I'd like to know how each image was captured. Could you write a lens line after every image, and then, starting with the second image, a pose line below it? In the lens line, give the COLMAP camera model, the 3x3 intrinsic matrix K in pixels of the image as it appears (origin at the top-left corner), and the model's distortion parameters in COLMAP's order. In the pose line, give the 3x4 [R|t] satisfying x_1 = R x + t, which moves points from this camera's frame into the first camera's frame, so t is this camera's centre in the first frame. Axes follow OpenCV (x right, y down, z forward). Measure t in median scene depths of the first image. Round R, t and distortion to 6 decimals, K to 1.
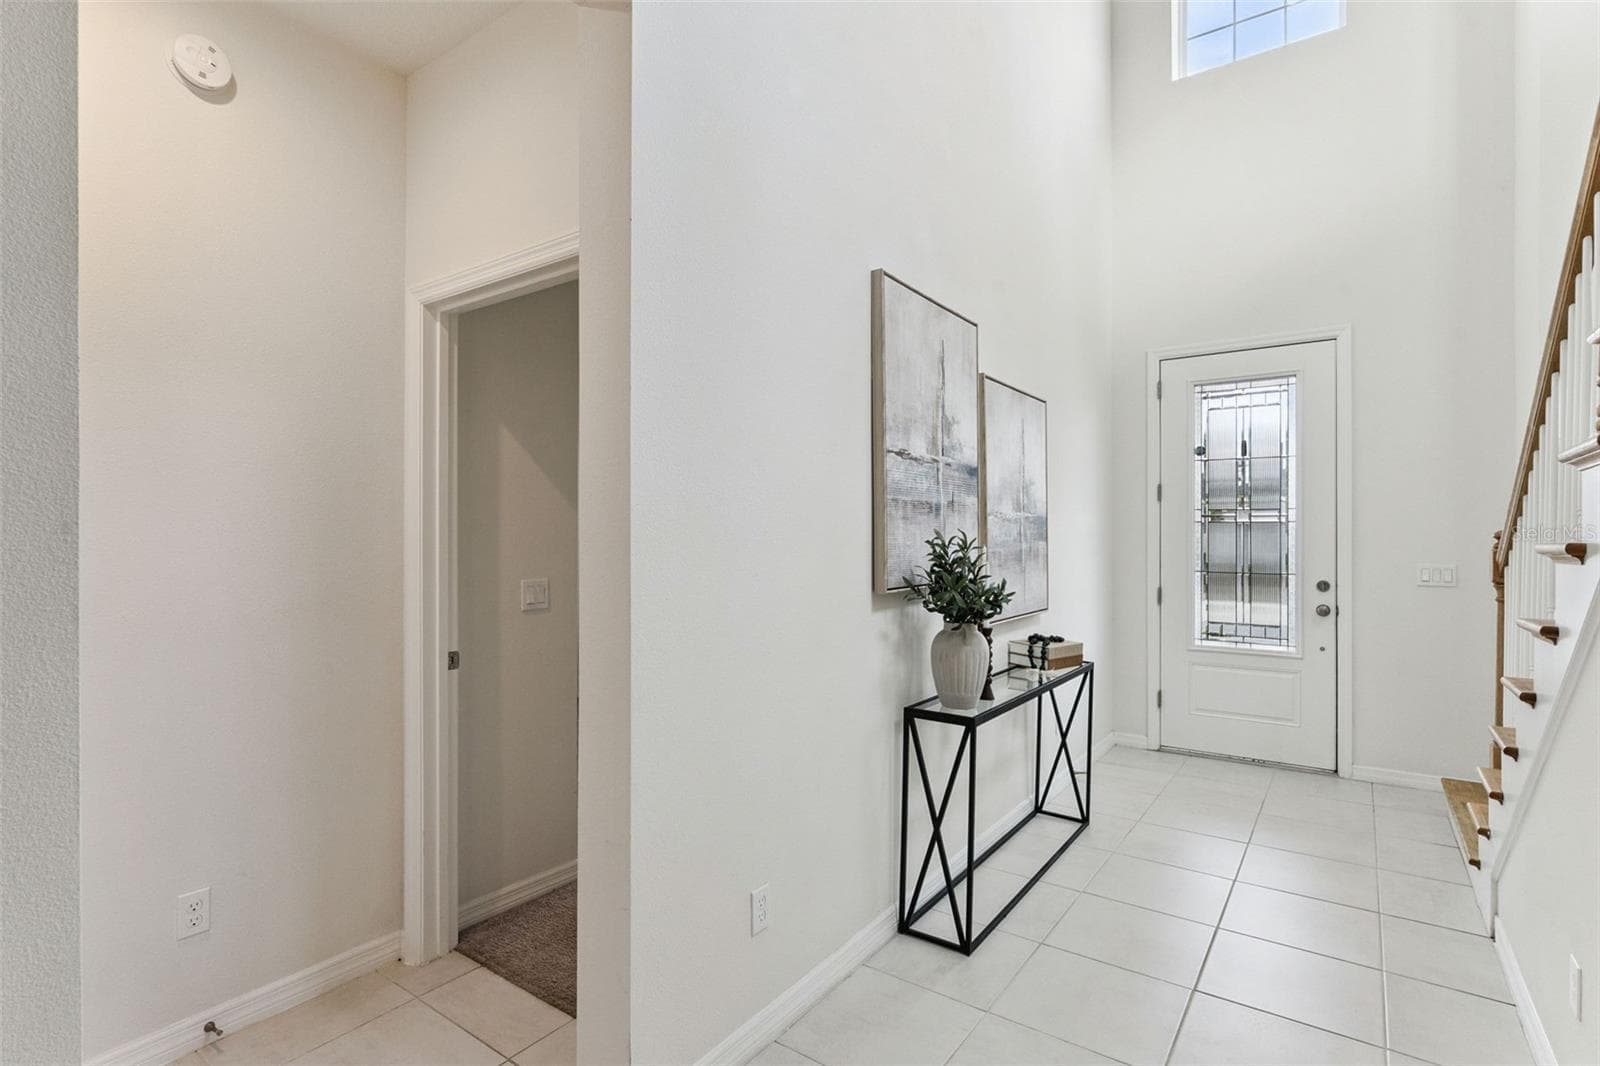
lens RADIAL K [[712.2, 0, 800.0], [0, 712.2, 533.0], [0, 0, 1]] dist [-0.000143, -0.000018]
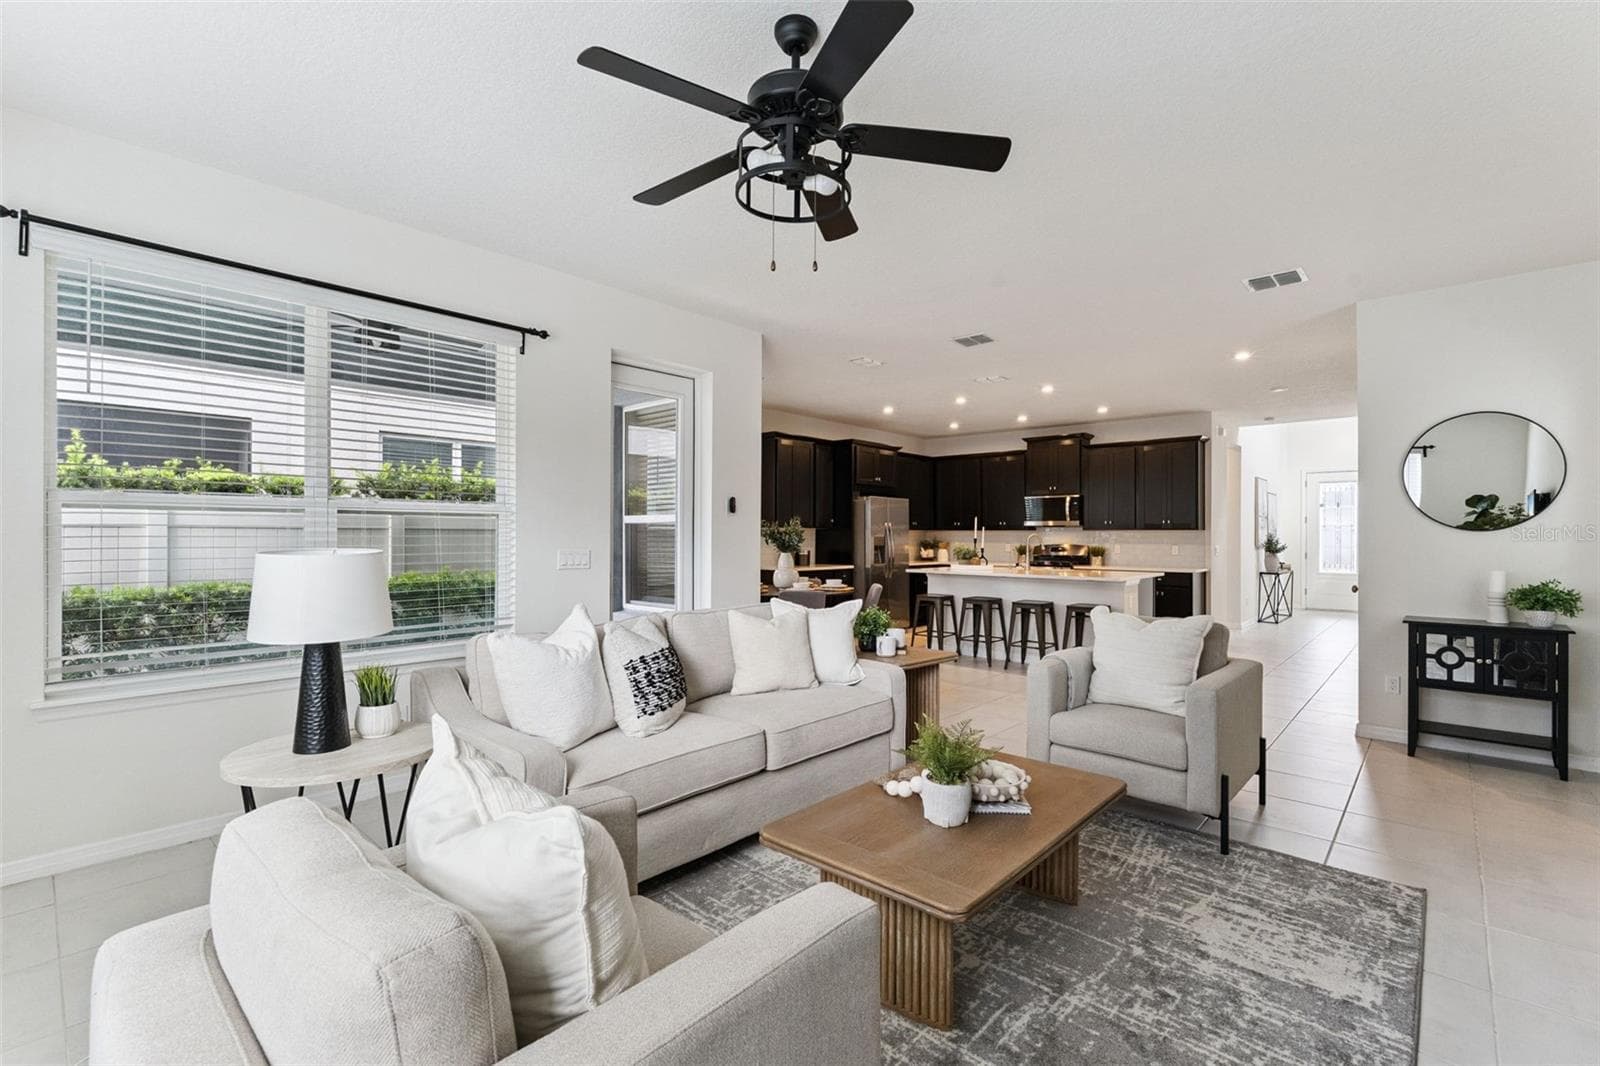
lens RADIAL K [[712.2, 0, 800.0], [0, 712.2, 533.0], [0, 0, 1]] dist [-0.000143, -0.000018]
pose [[0.997139, 0.004014, -0.075487, -2.425770], [-0.003997, 0.999992, 0.000379, 0.009808], [0.075488, -0.000076, 0.997147, -3.729923]]
